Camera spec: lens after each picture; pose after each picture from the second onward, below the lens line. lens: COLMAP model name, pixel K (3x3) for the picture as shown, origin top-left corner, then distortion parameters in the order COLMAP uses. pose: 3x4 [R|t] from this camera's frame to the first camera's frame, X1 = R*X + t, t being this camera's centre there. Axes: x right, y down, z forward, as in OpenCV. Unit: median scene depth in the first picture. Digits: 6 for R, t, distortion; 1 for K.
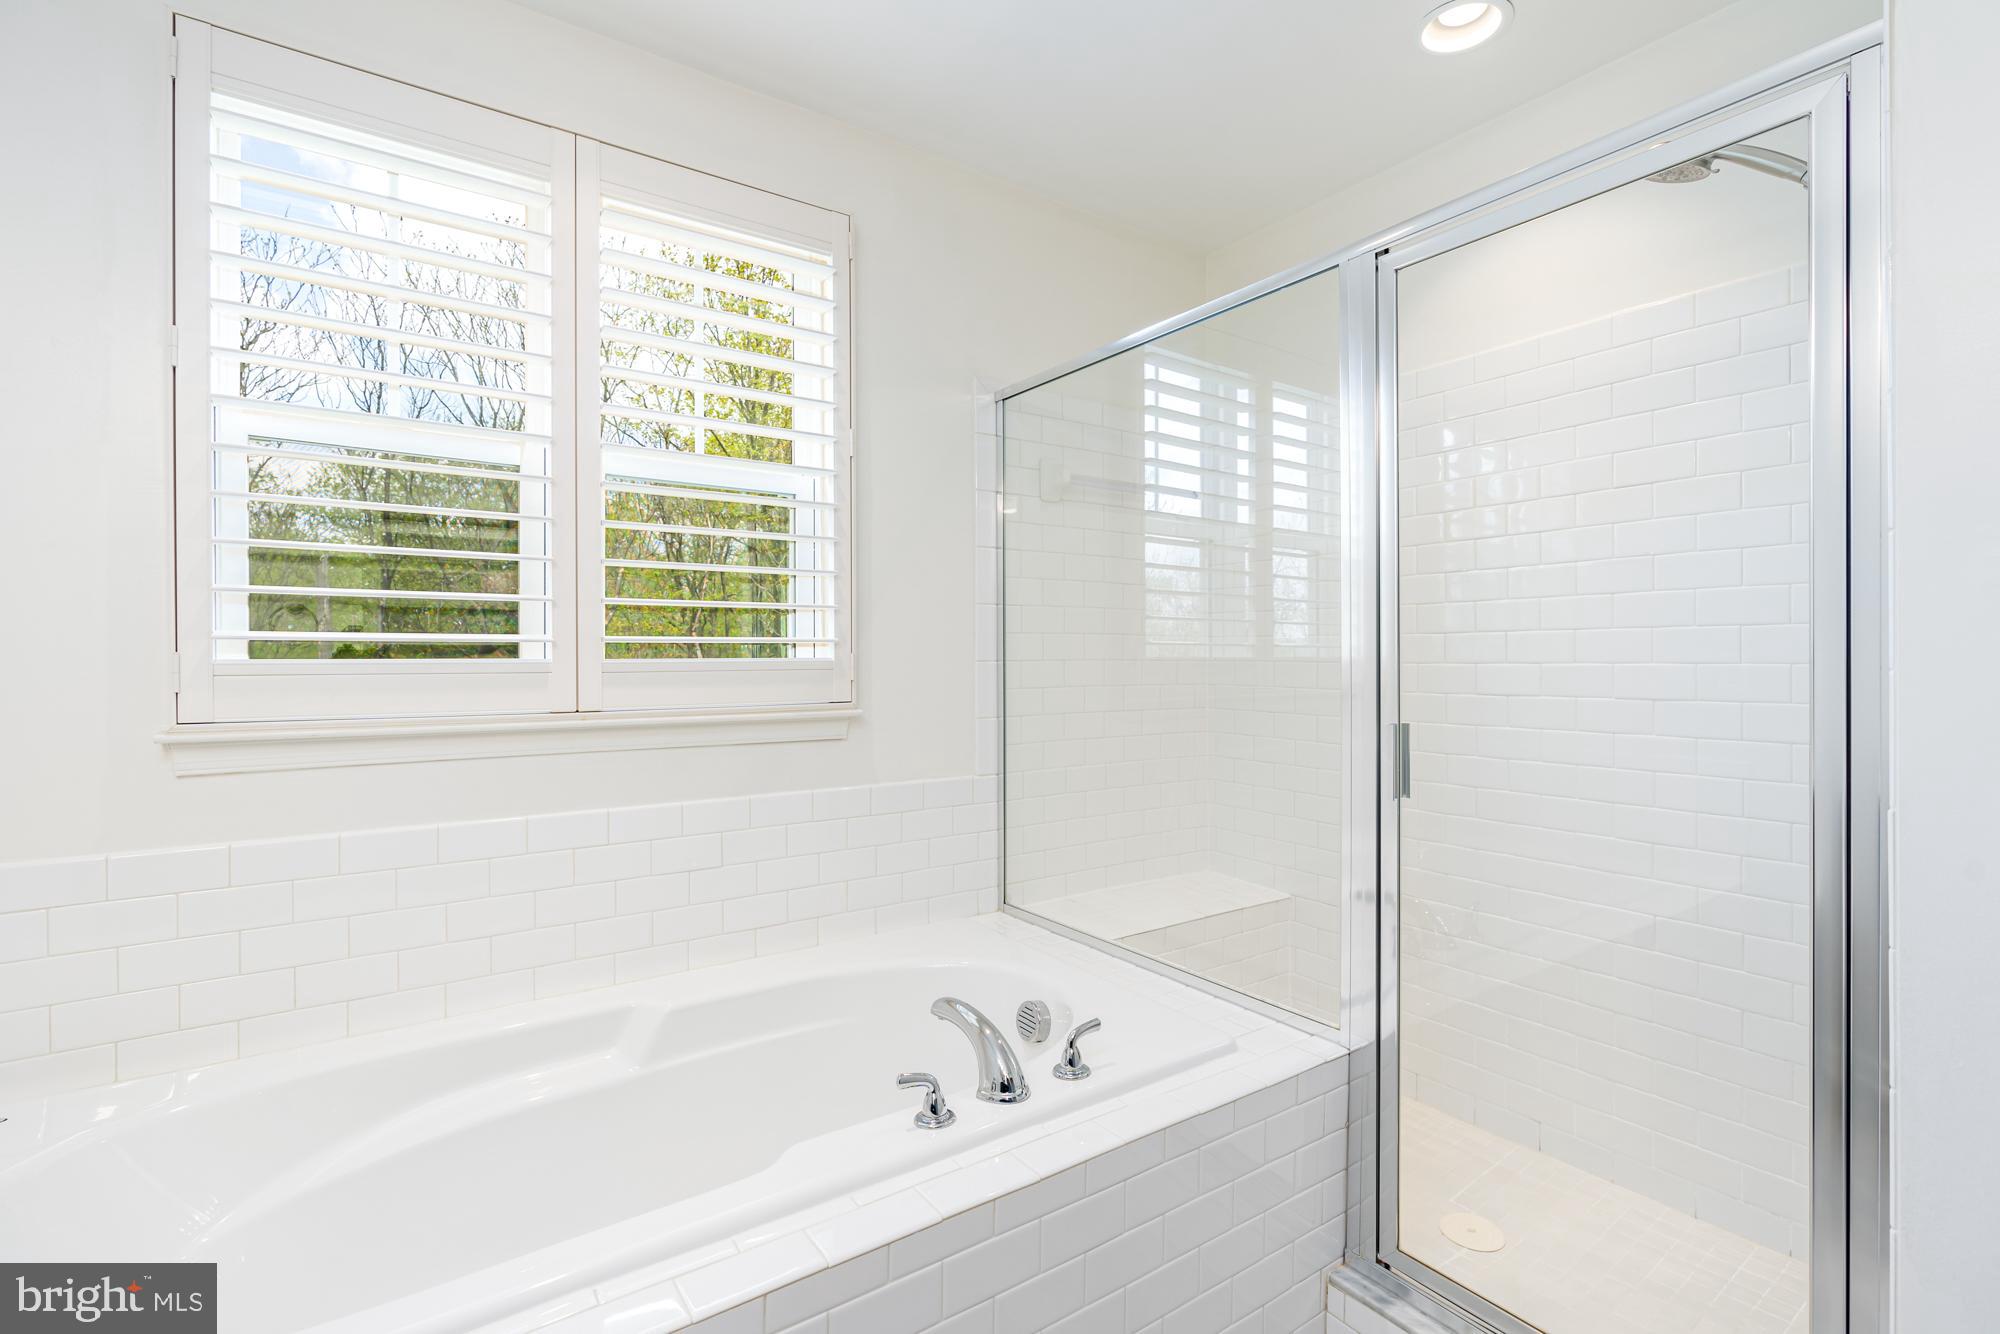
lens RADIAL K [[916.7, 0, 1006.9], [0, 916.7, 661.6], [0, 0, 1]] dist [-0.002834, 0.000428]
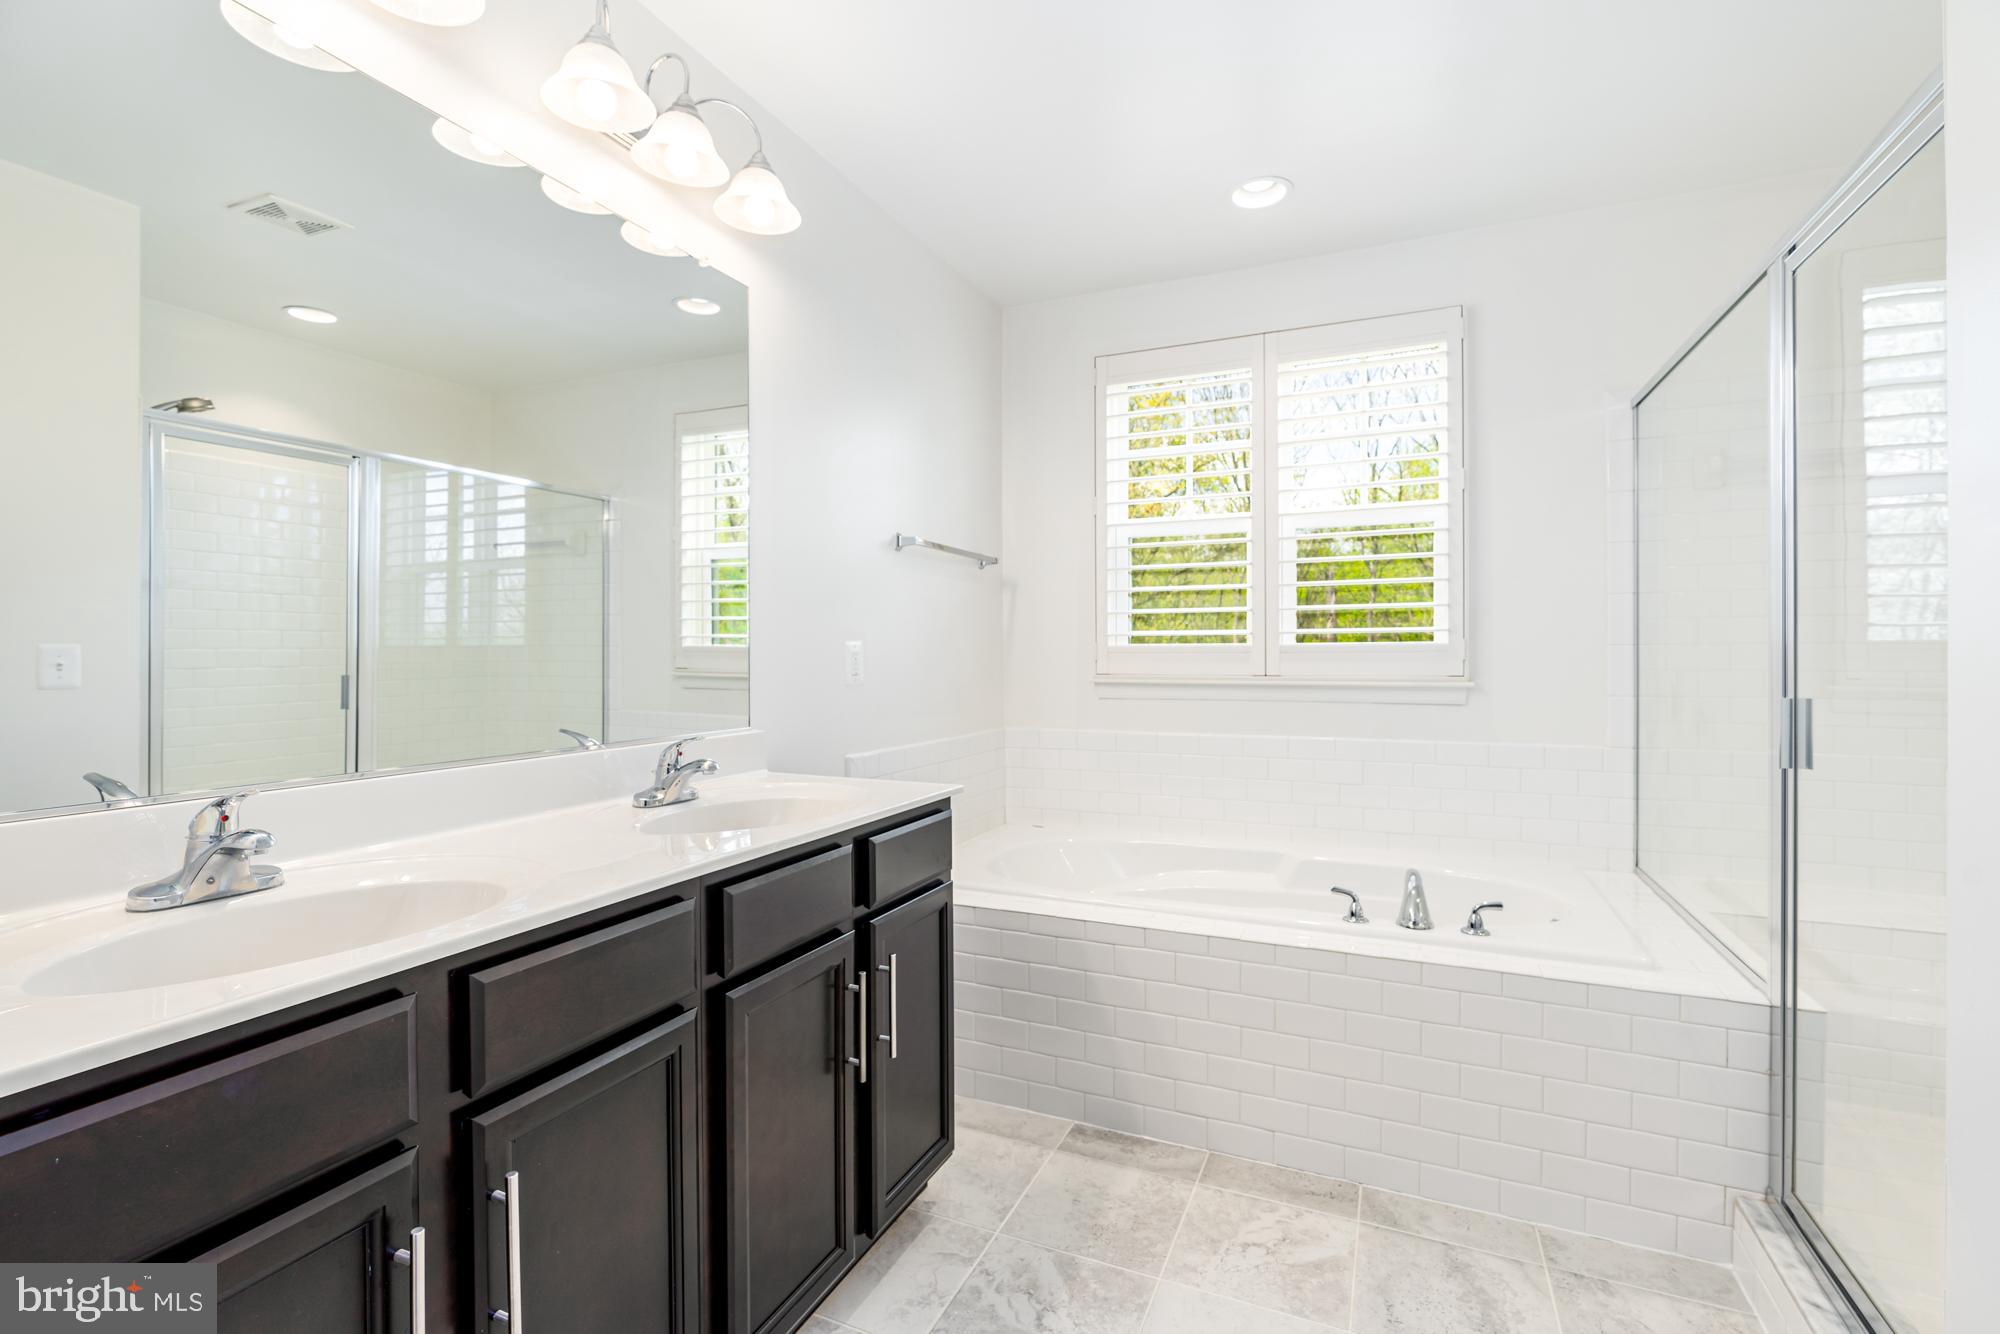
lens RADIAL K [[916.7, 0, 1006.9], [0, 916.7, 661.6], [0, 0, 1]] dist [-0.002834, 0.000428]
pose [[0.516763, 0.009409, -0.856077, 0.731710], [-0.000985, 0.999945, 0.010396, 0.012246], [0.856128, -0.004530, 0.516744, -0.283651]]
